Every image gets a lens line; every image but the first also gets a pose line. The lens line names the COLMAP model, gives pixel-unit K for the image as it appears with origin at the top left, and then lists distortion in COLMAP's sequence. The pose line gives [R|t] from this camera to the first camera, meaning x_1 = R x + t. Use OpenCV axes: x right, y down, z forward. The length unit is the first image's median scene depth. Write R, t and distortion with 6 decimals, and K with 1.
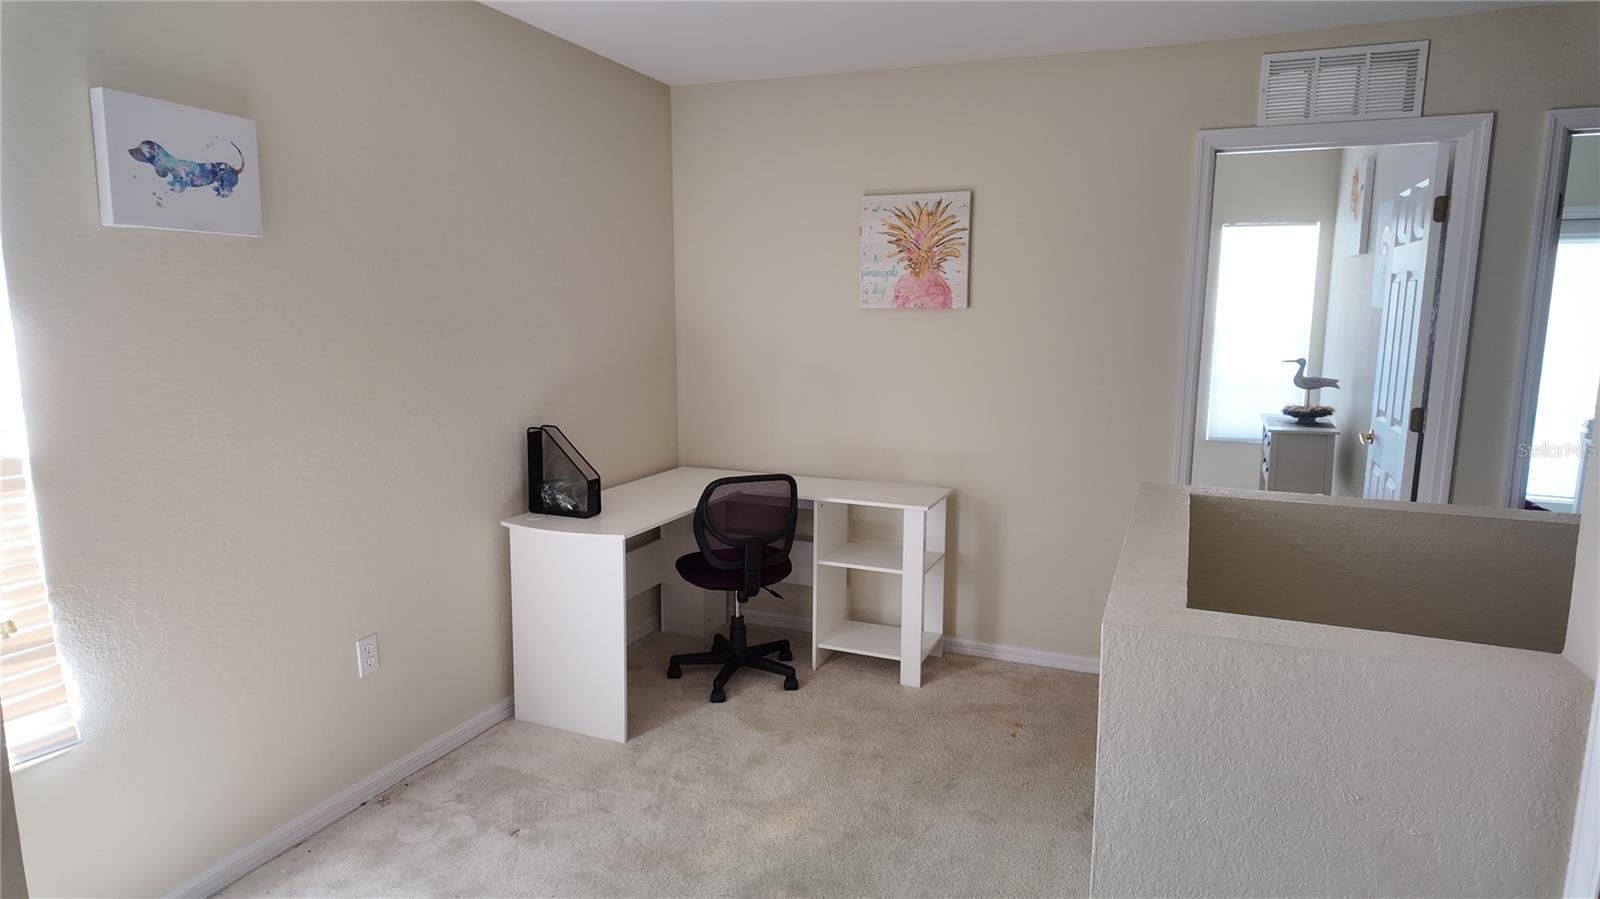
lens RADIAL K [[934.1, 0, 802.0], [0, 934.1, 450.8], [0, 0, 1]] dist [0.136579, -0.227226]
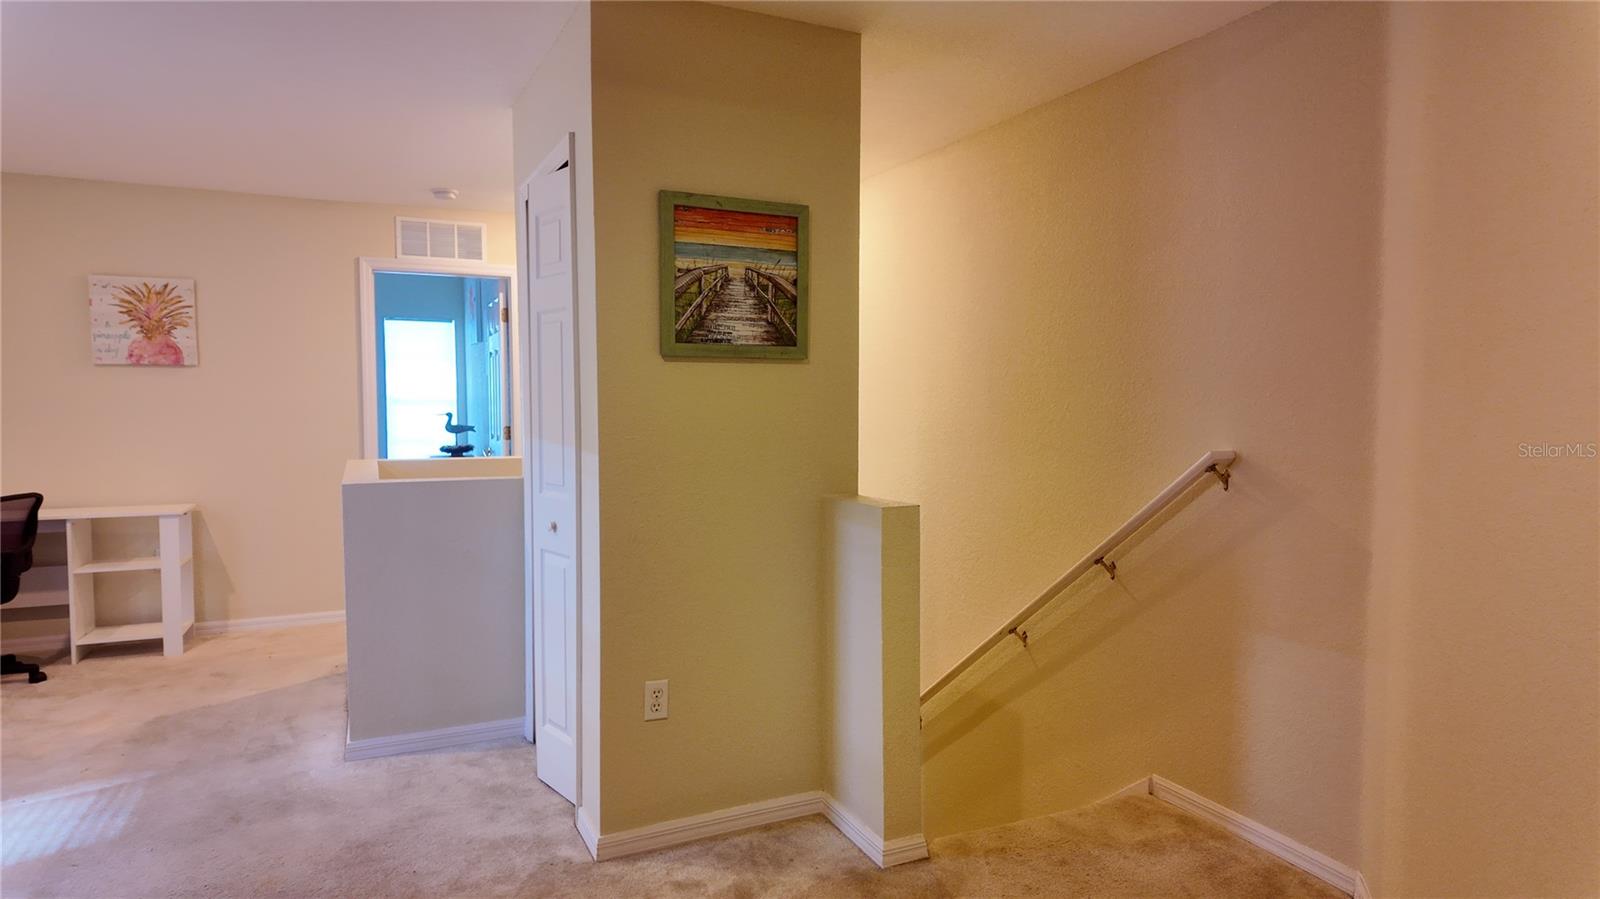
lens RADIAL K [[902.3, 0, 817.0], [0, 902.3, 452.6], [0, 0, 1]] dist [0.002415, -0.015644]
pose [[0.663226, -0.048051, 0.746875, -0.197315], [0.114980, 0.992631, -0.038241, 0.119353], [-0.739535, 0.111238, 0.663863, -0.472404]]
